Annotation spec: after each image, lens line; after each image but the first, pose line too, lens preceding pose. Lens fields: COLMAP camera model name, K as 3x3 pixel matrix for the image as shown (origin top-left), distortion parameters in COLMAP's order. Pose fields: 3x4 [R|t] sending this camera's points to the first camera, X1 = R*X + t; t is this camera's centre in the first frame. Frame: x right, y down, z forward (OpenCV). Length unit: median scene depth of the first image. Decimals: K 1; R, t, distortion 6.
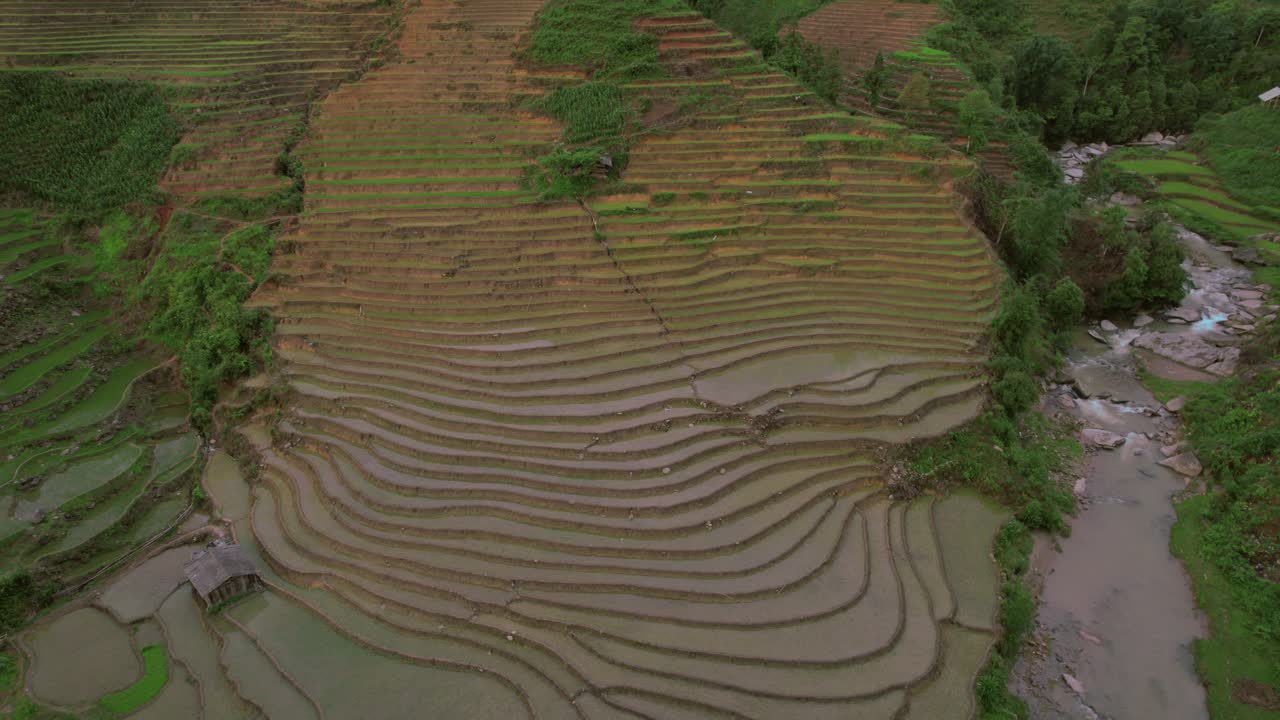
lens RADIAL K [[829.6, 0, 640.0], [0, 829.6, 360.0], [0, 0, 1]] dist [-0.083982, 0.075741]
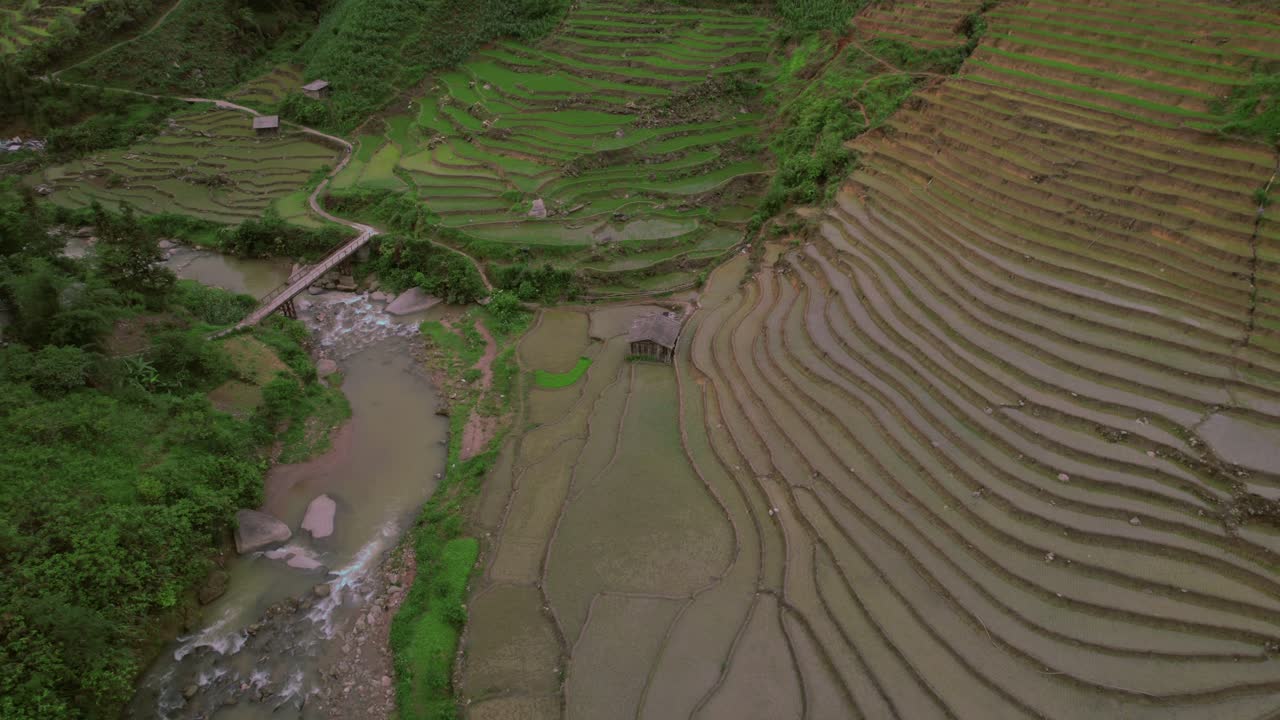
lens RADIAL K [[829.6, 0, 640.0], [0, 829.6, 360.0], [0, 0, 1]] dist [-0.083982, 0.075741]
pose [[0.559436, 0.459247, -0.690017, 0.250374], [-0.357134, 0.884791, 0.299332, -0.047778], [0.747989, 0.078972, 0.658997, 0.143097]]
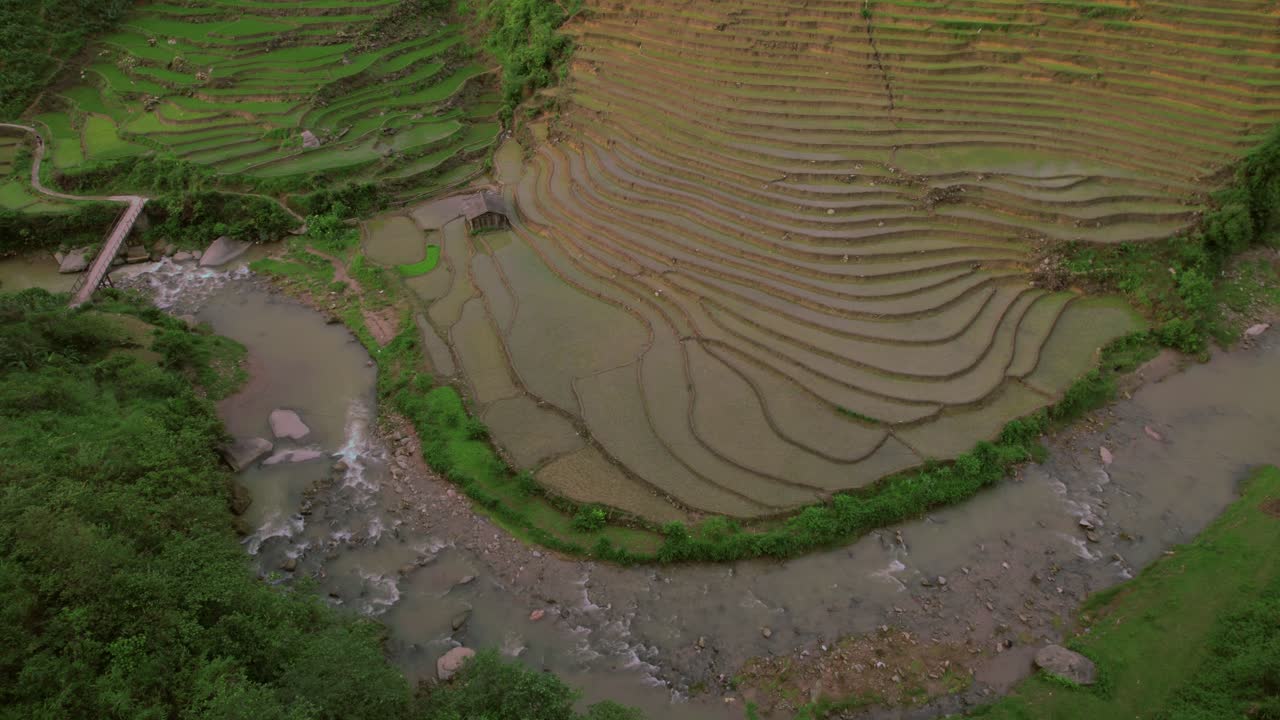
lens RADIAL K [[829.6, 0, 640.0], [0, 829.6, 360.0], [0, 0, 1]] dist [-0.083982, 0.075741]
pose [[0.896732, 0.268450, -0.351862, 0.215776], [-0.187339, 0.950535, 0.247764, 0.081412], [0.400970, -0.156260, 0.902666, -0.151891]]
